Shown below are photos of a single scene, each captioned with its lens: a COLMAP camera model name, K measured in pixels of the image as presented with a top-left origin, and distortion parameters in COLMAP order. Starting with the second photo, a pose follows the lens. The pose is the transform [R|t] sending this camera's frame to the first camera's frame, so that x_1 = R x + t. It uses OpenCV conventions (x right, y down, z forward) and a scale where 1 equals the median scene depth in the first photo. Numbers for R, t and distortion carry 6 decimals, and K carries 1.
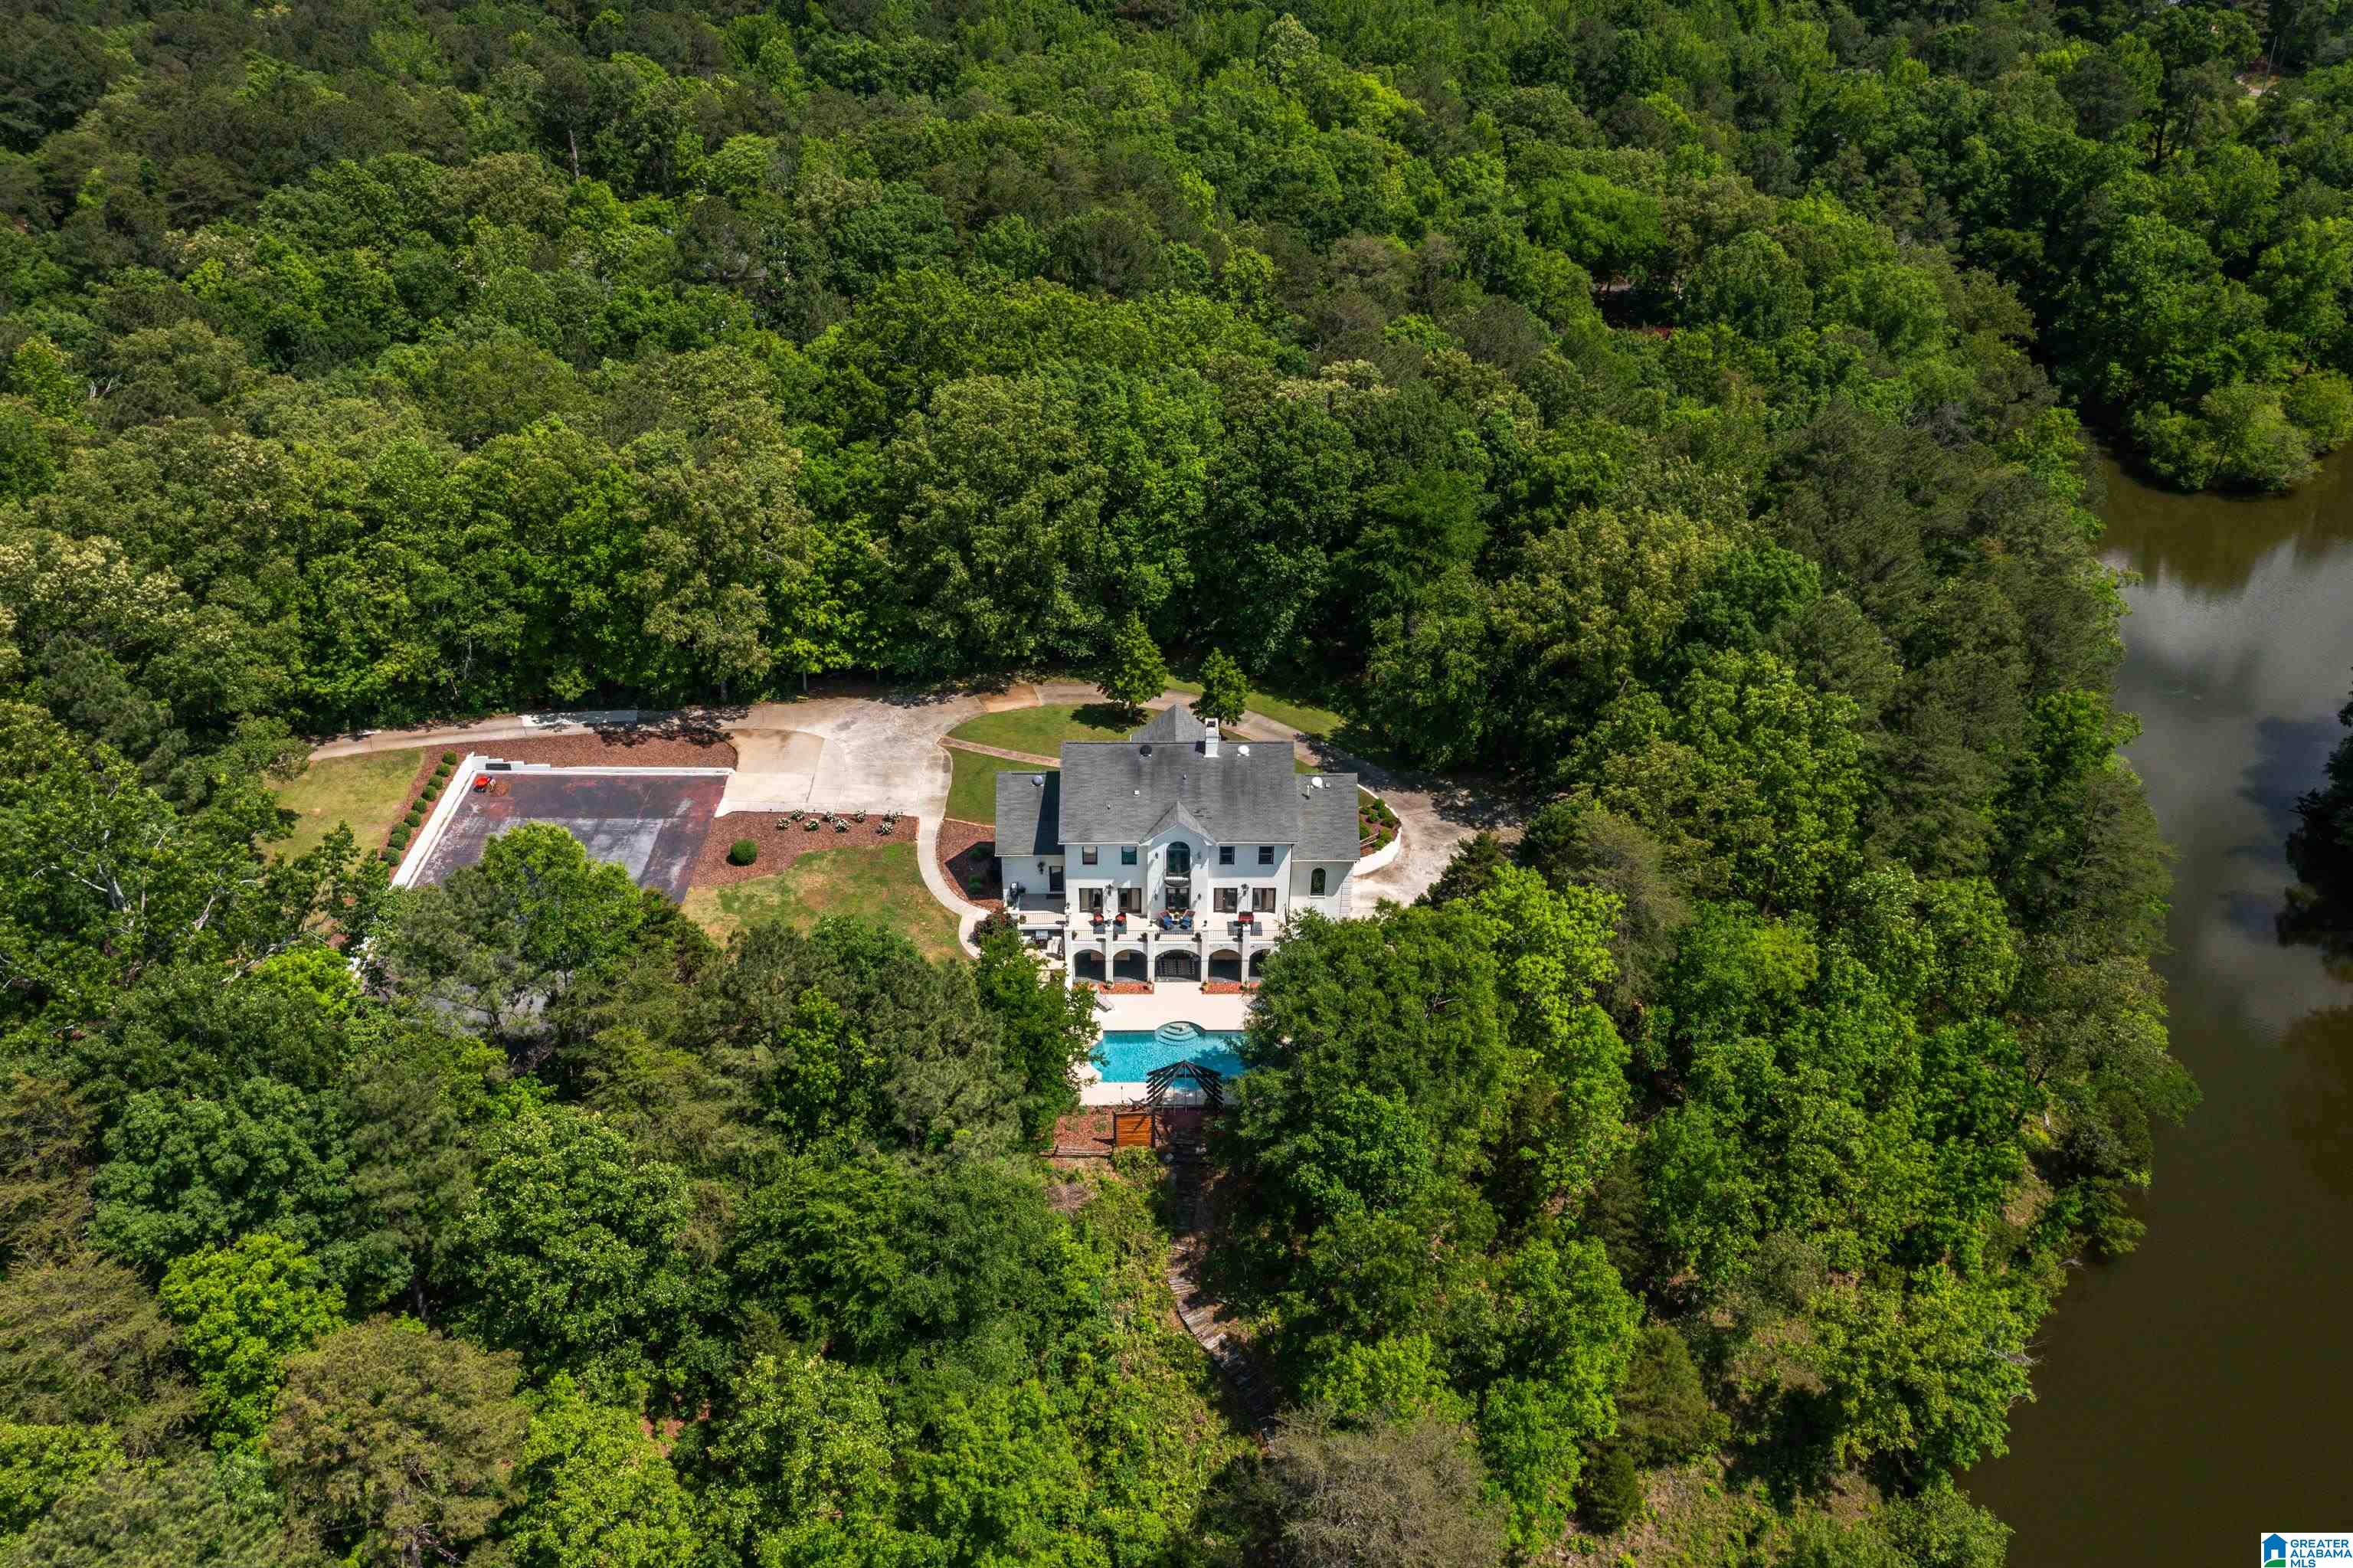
lens RADIAL K [[1844.0, 0, 1176.5], [0, 1844.0, 784.0], [0, 0, 1]] dist [-0.016422, -0.006477]
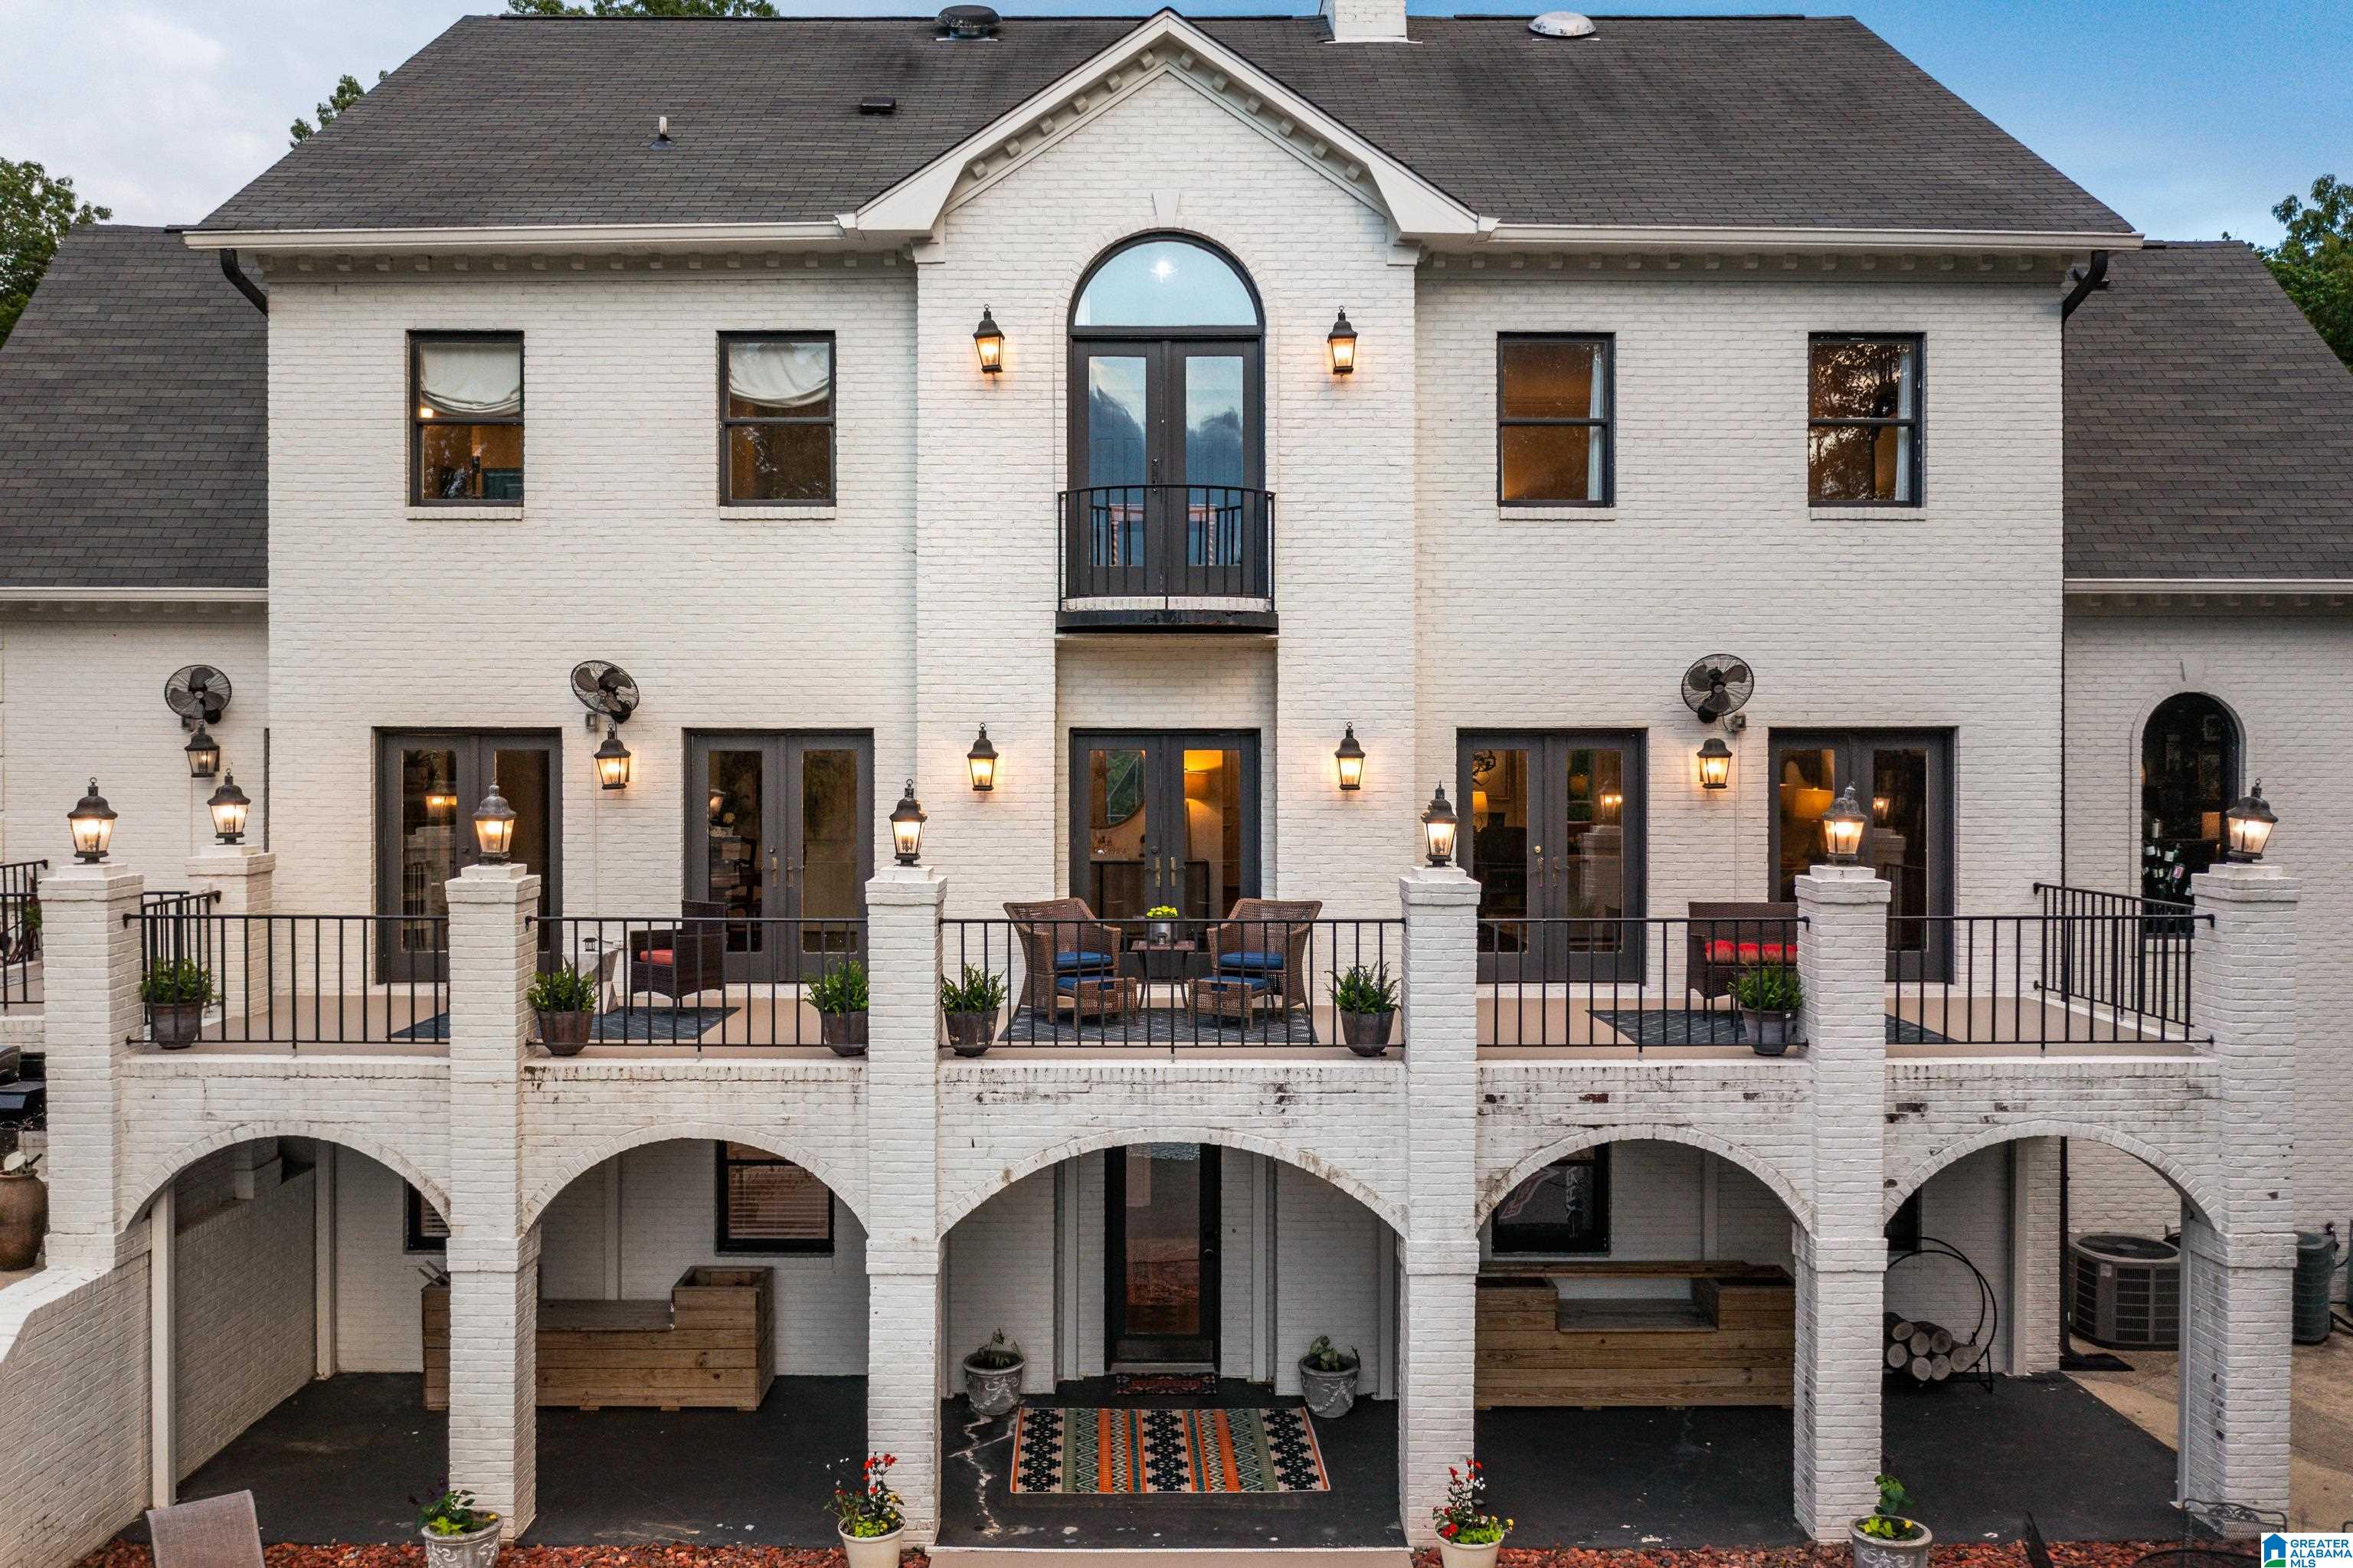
lens RADIAL K [[1844.0, 0, 1176.5], [0, 1844.0, 784.0], [0, 0, 1]] dist [-0.016422, -0.006477]
pose [[0.999927, -0.011096, -0.004774, 0.001861], [0.007060, 0.857528, -0.514390, 0.123631], [0.009802, 0.514318, 0.857543, 0.895037]]
